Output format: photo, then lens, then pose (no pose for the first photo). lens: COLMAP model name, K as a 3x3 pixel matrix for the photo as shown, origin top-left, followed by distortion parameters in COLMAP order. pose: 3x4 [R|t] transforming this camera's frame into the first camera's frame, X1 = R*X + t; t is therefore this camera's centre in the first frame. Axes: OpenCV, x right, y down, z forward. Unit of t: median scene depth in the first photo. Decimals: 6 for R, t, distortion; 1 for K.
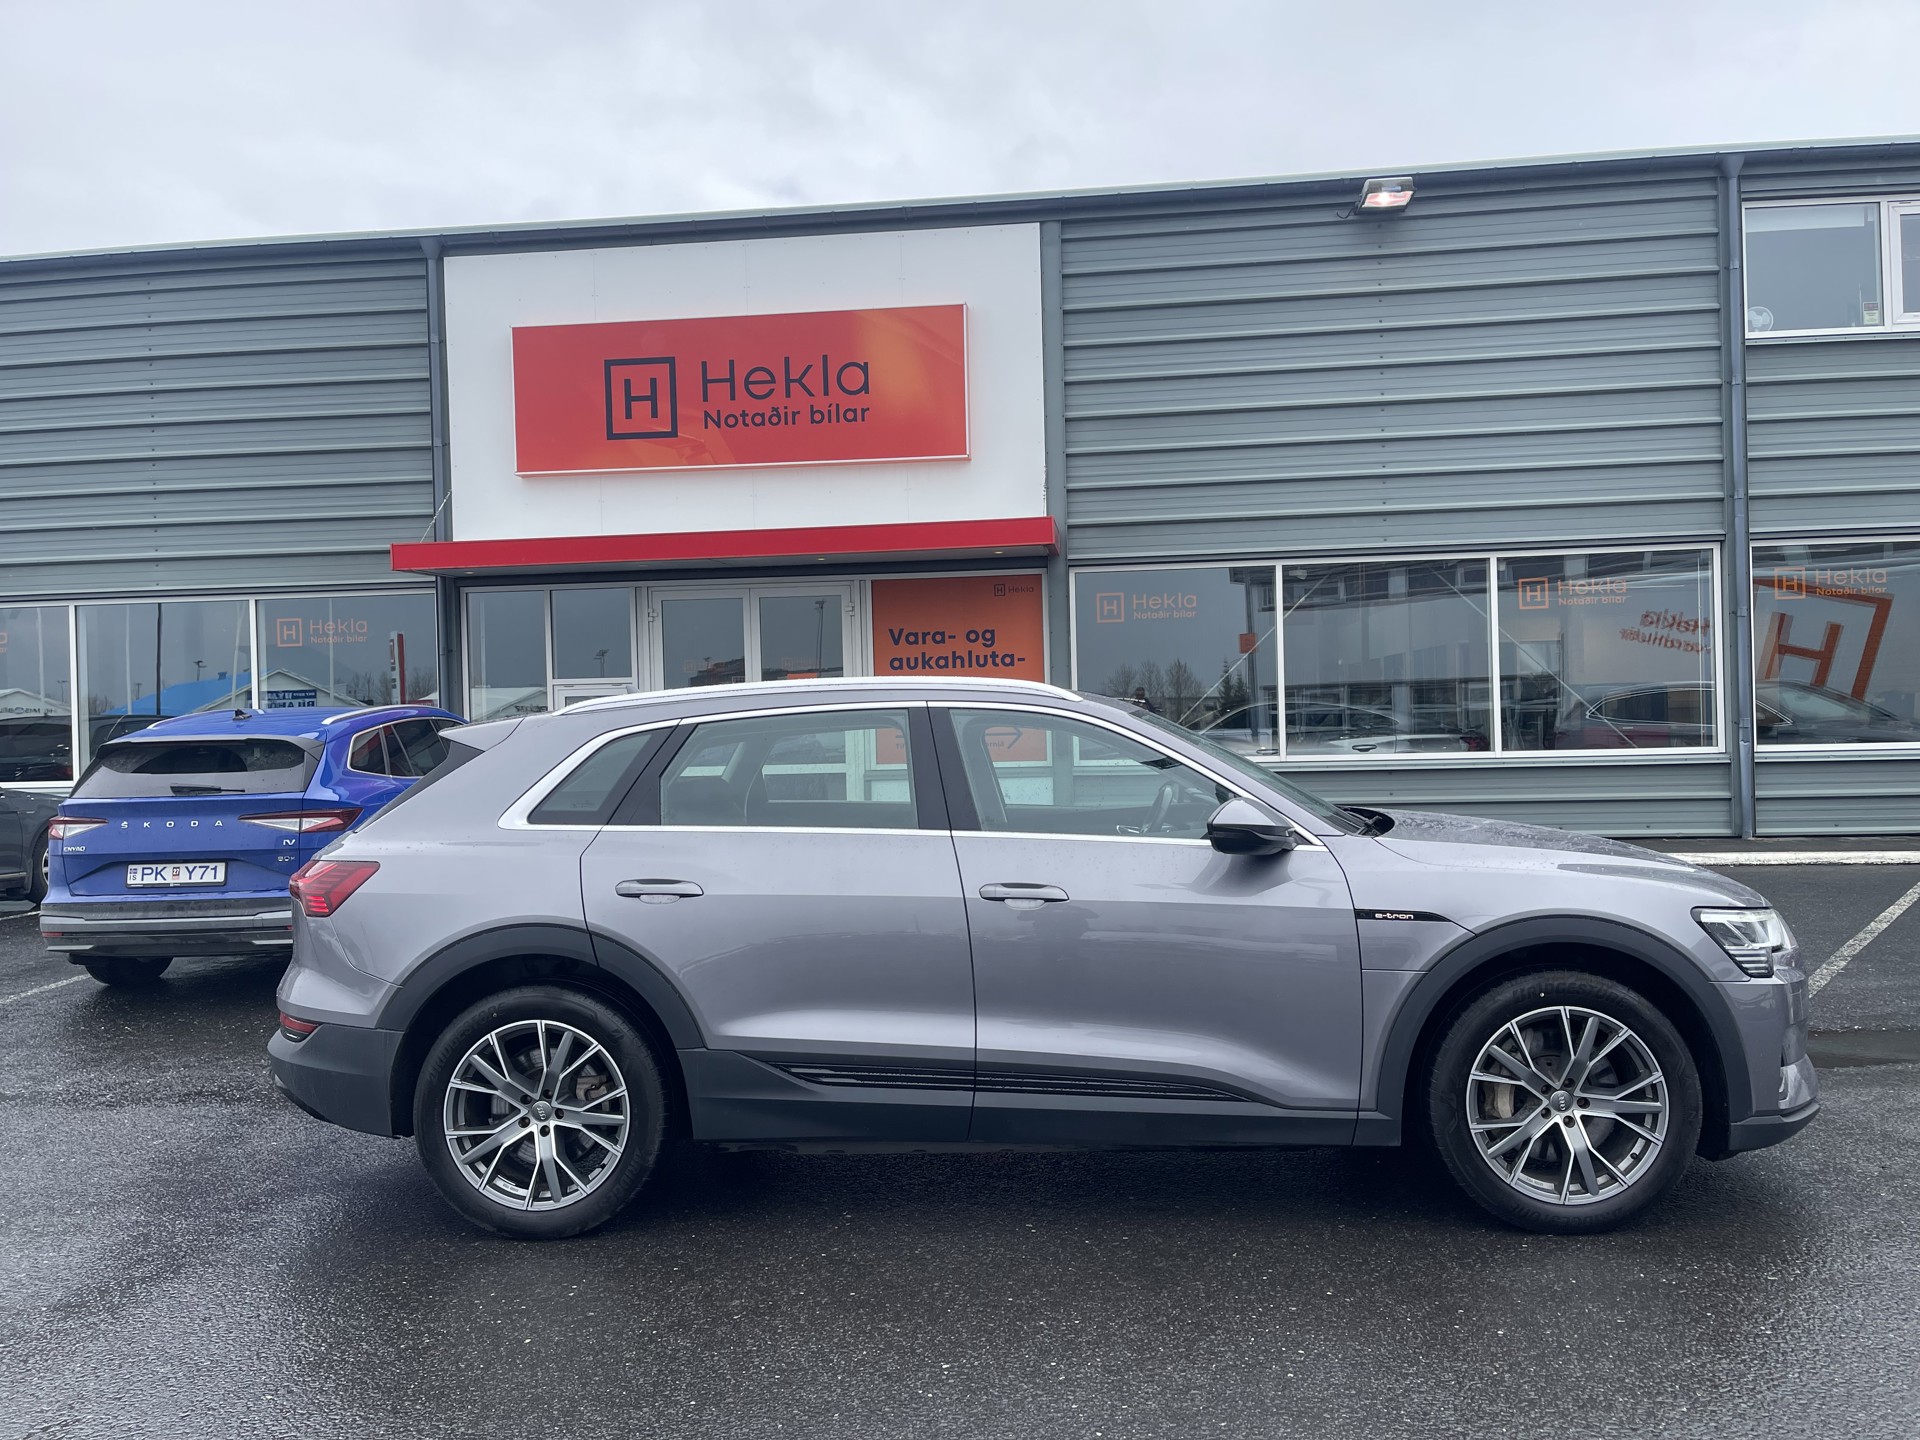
lens RADIAL K [[1435.3, 0, 960.0], [0, 1435.3, 720.0], [0, 0, 1]] dist [0.059509, -0.072578]
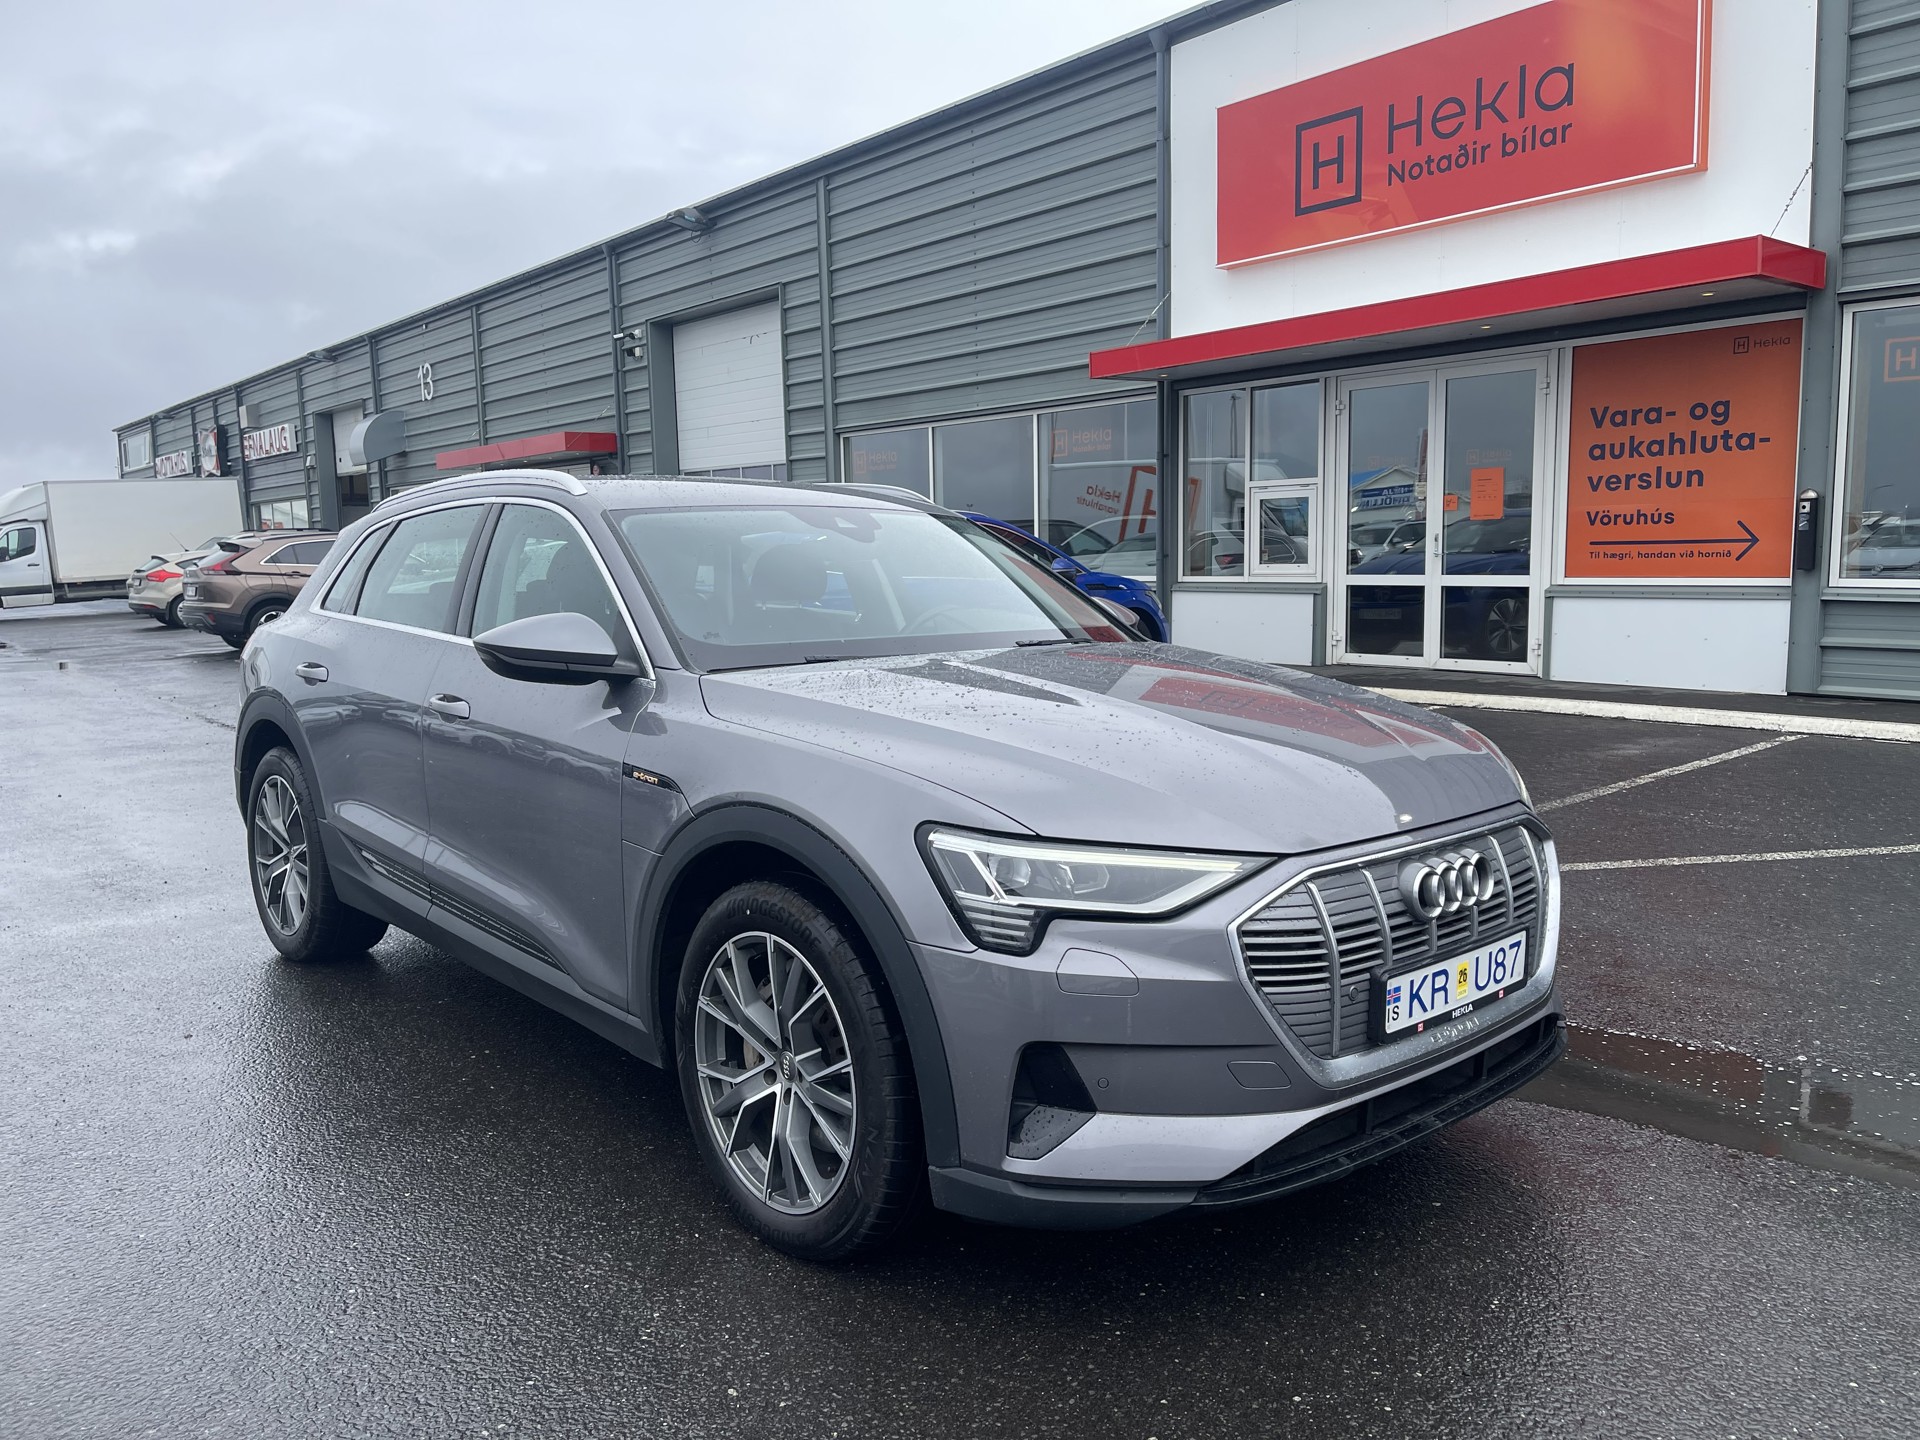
lens RADIAL K [[1441.2, 0, 1002.8], [0, 1441.2, 718.2], [0, 0, 1]] dist [0.067597, -0.083005]
pose [[0.720417, 0.093148, -0.687258, 0.289555], [-0.001815, 0.991190, 0.132439, 0.000980], [0.693539, -0.094164, 0.714238, 0.178105]]
